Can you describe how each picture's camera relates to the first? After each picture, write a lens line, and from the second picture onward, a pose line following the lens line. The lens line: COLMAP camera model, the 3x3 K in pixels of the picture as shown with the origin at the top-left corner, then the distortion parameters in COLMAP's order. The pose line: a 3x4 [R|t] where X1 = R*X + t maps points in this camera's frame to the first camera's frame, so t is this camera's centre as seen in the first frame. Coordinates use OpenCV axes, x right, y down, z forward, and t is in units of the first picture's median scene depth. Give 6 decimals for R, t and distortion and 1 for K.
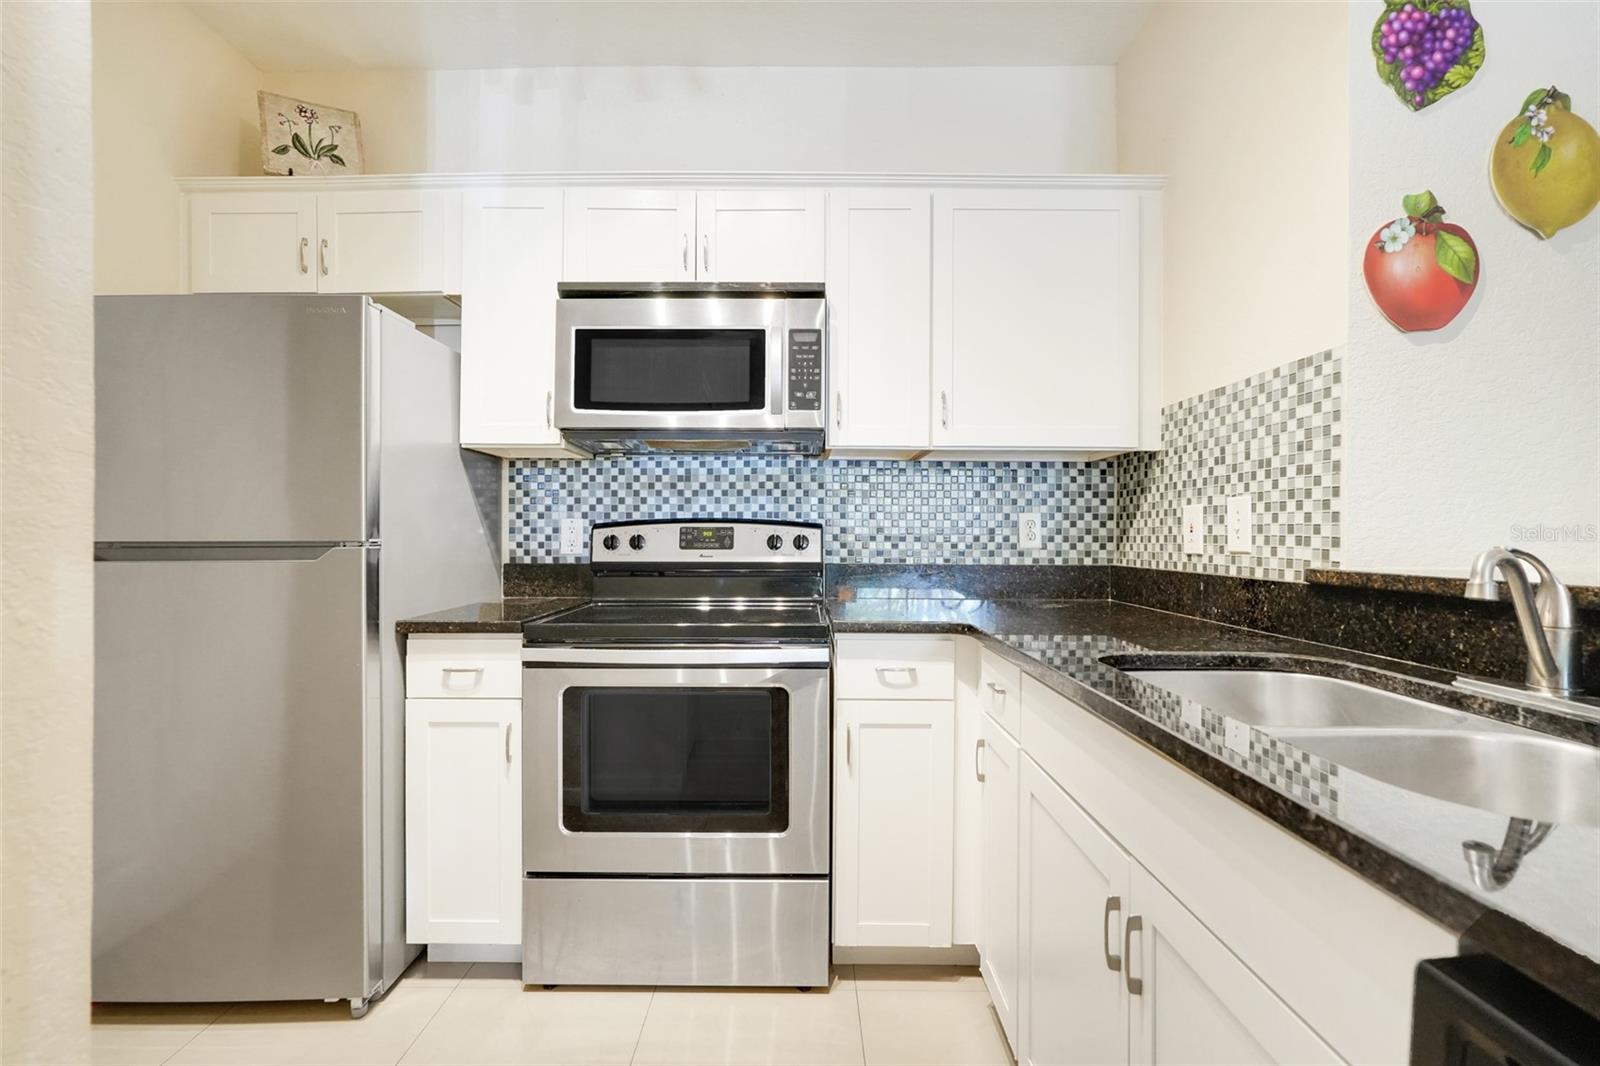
lens RADIAL K [[709.0, 0, 797.6], [0, 709.0, 529.3], [0, 0, 1]] dist [-0.010856, 0.004738]
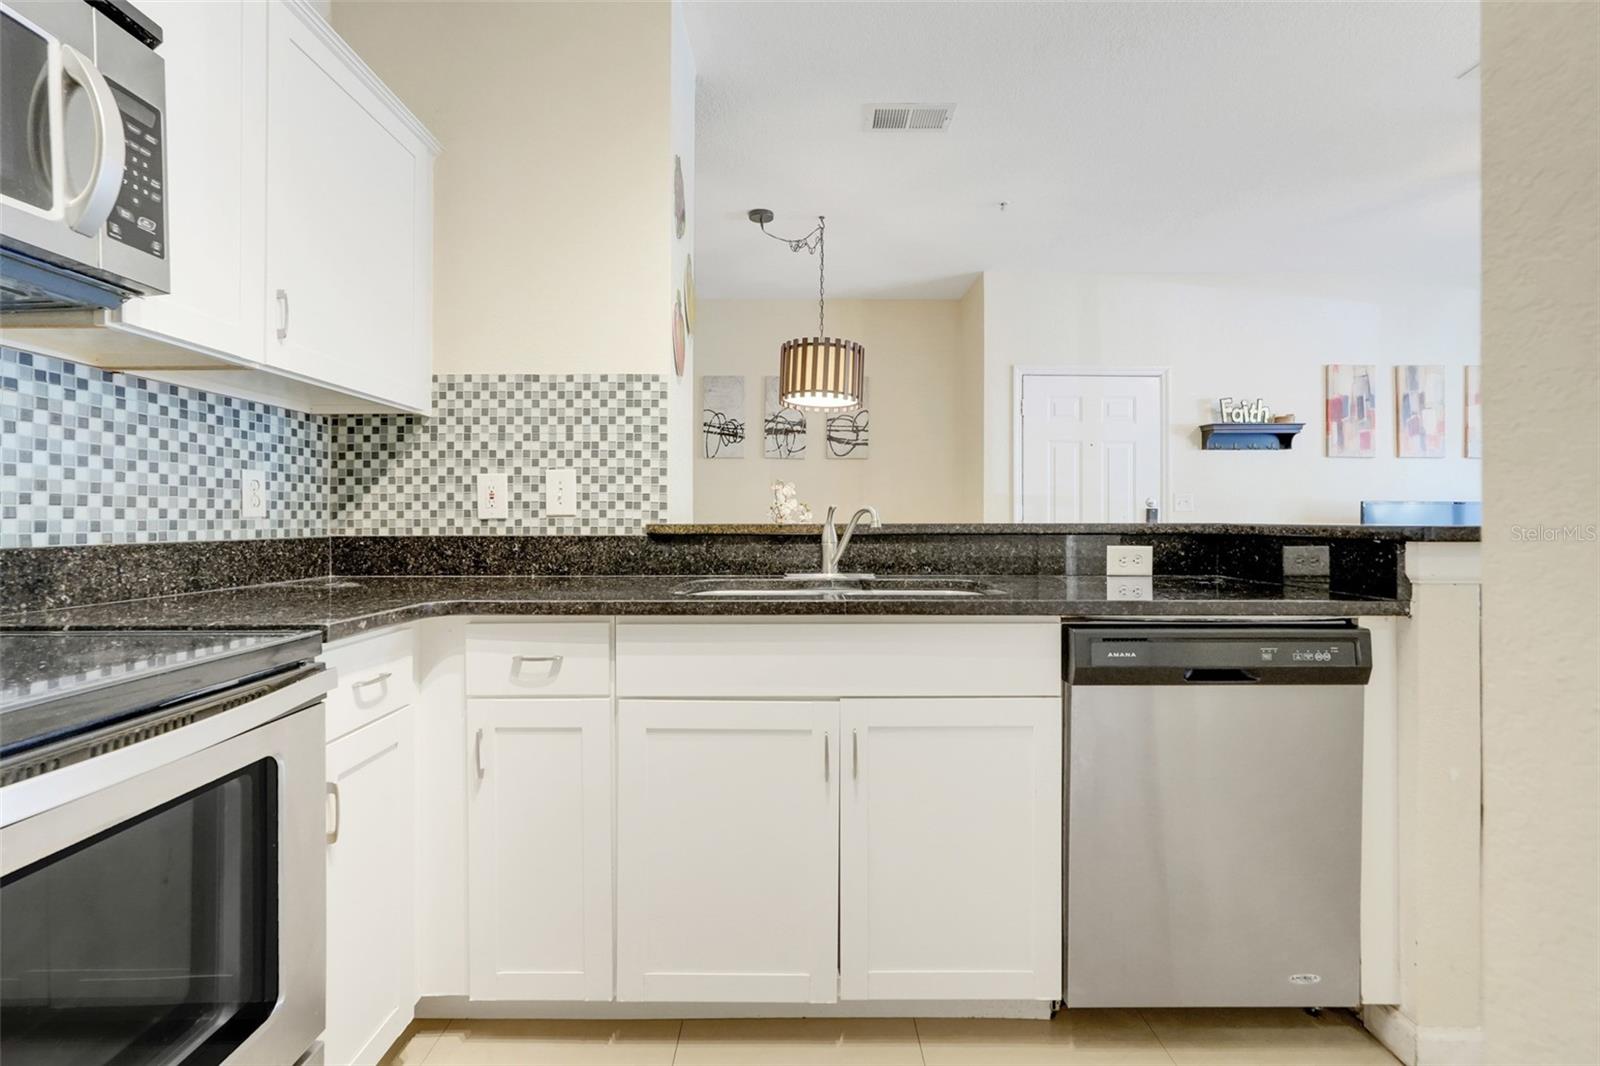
lens RADIAL K [[709.0, 0, 788.1], [0, 709.0, 509.5], [0, 0, 1]] dist [-0.010856, 0.004738]
pose [[0.001282, 0.008304, 0.999965, -0.505141], [-0.006501, 0.999944, -0.008295, 0.025330], [-0.999978, -0.006490, 0.001335, 0.514654]]
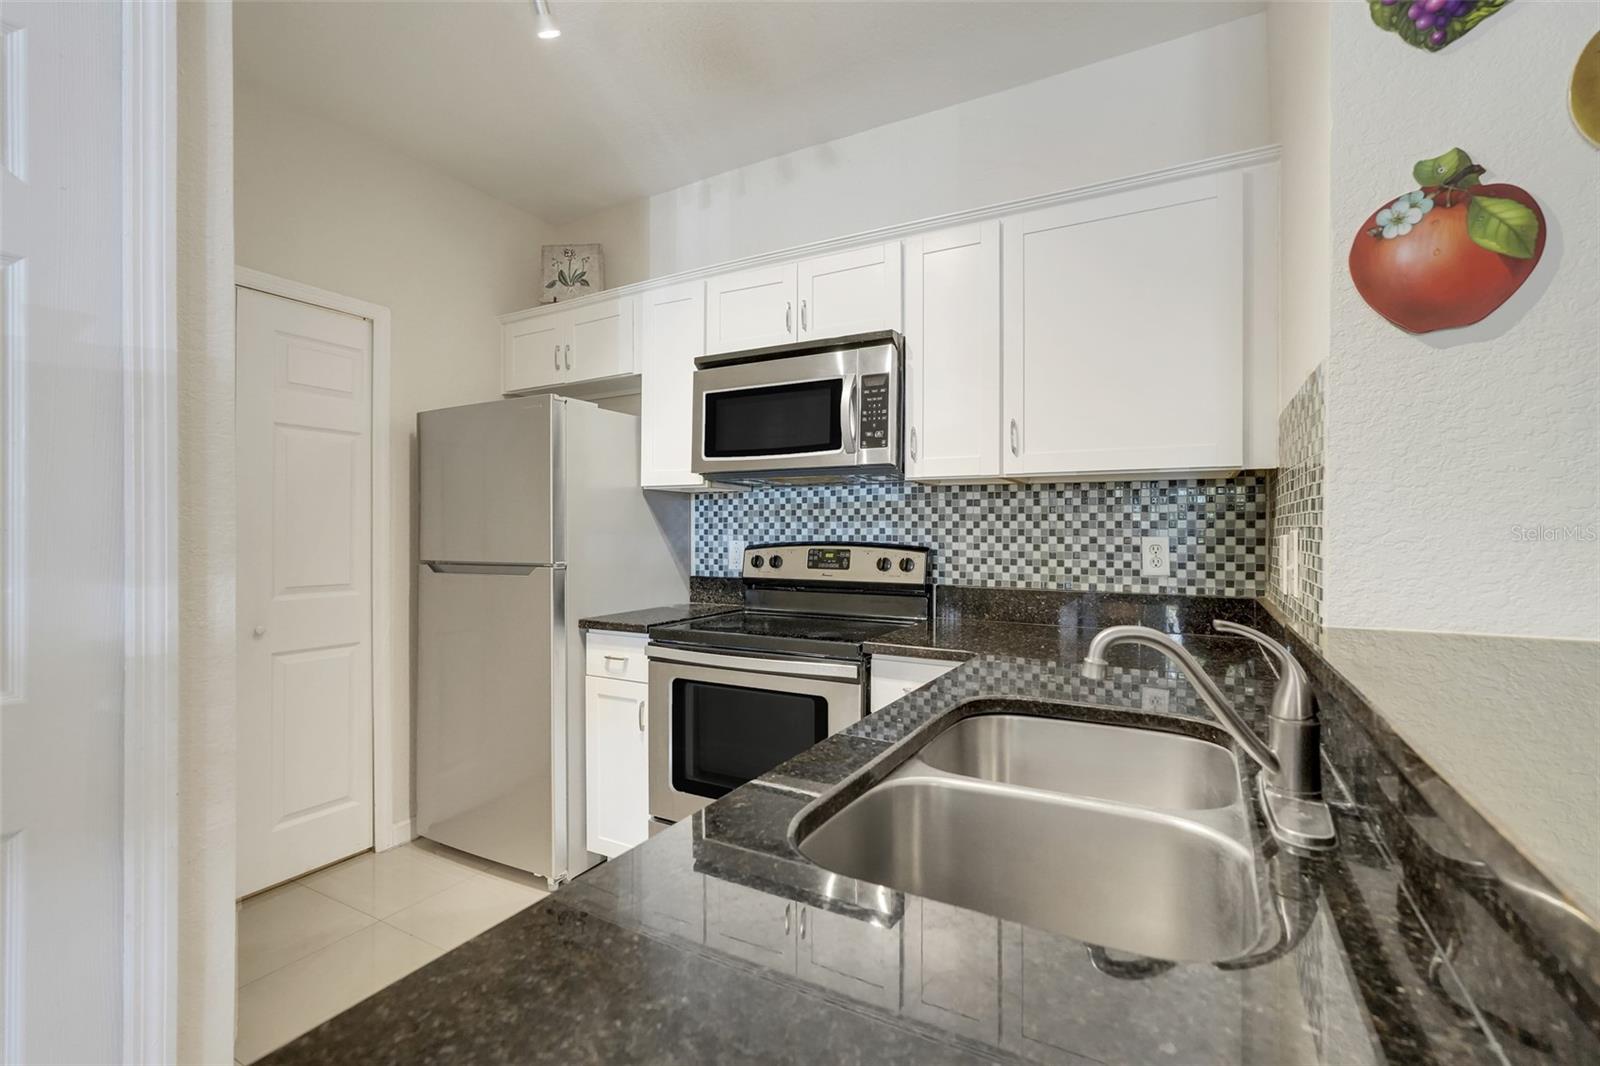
lens RADIAL K [[709.0, 0, 793.8], [0, 709.0, 527.4], [0, 0, 1]] dist [-0.010856, 0.004738]
pose [[0.875991, -0.004810, -0.482304, 0.430458], [0.004945, 0.999987, -0.000992, -0.043736], [0.482302, -0.001516, 0.876004, -0.026439]]
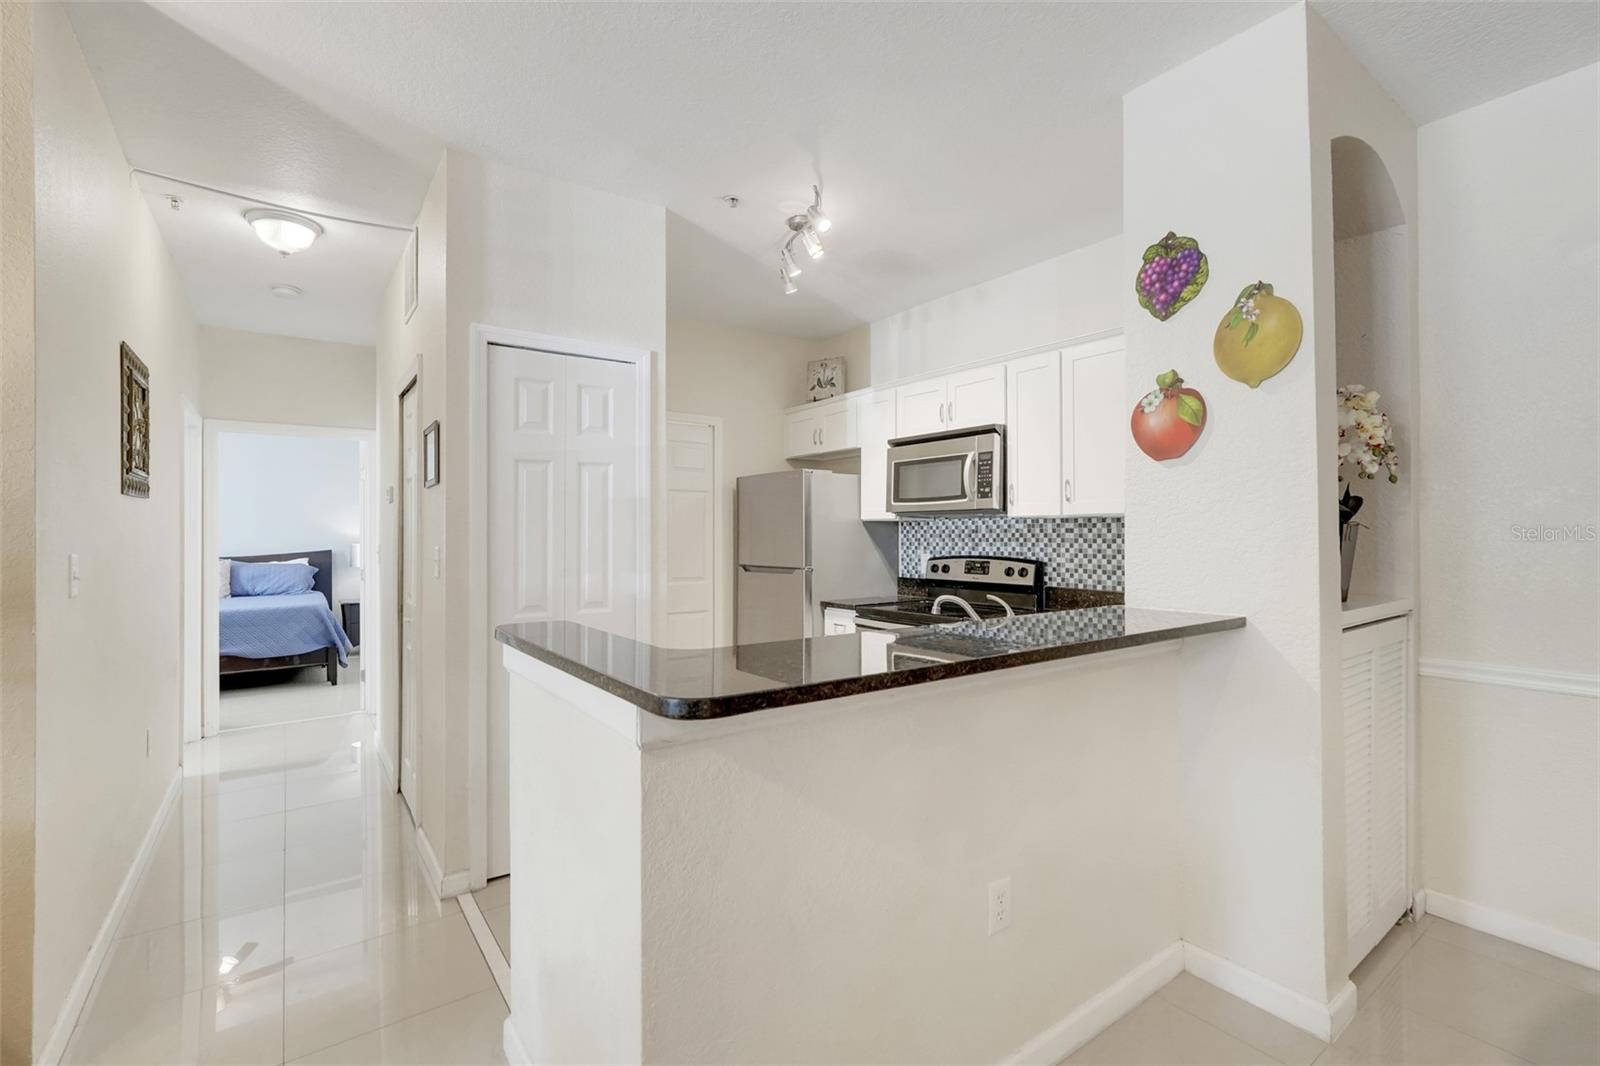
lens RADIAL K [[709.0, 0, 794.4], [0, 709.0, 529.1], [0, 0, 1]] dist [-0.010856, 0.004738]
pose [[0.594241, -0.011313, -0.804207, 1.137946], [0.009800, 0.999929, -0.006825, -0.084455], [0.804227, -0.003826, 0.594310, -0.422882]]
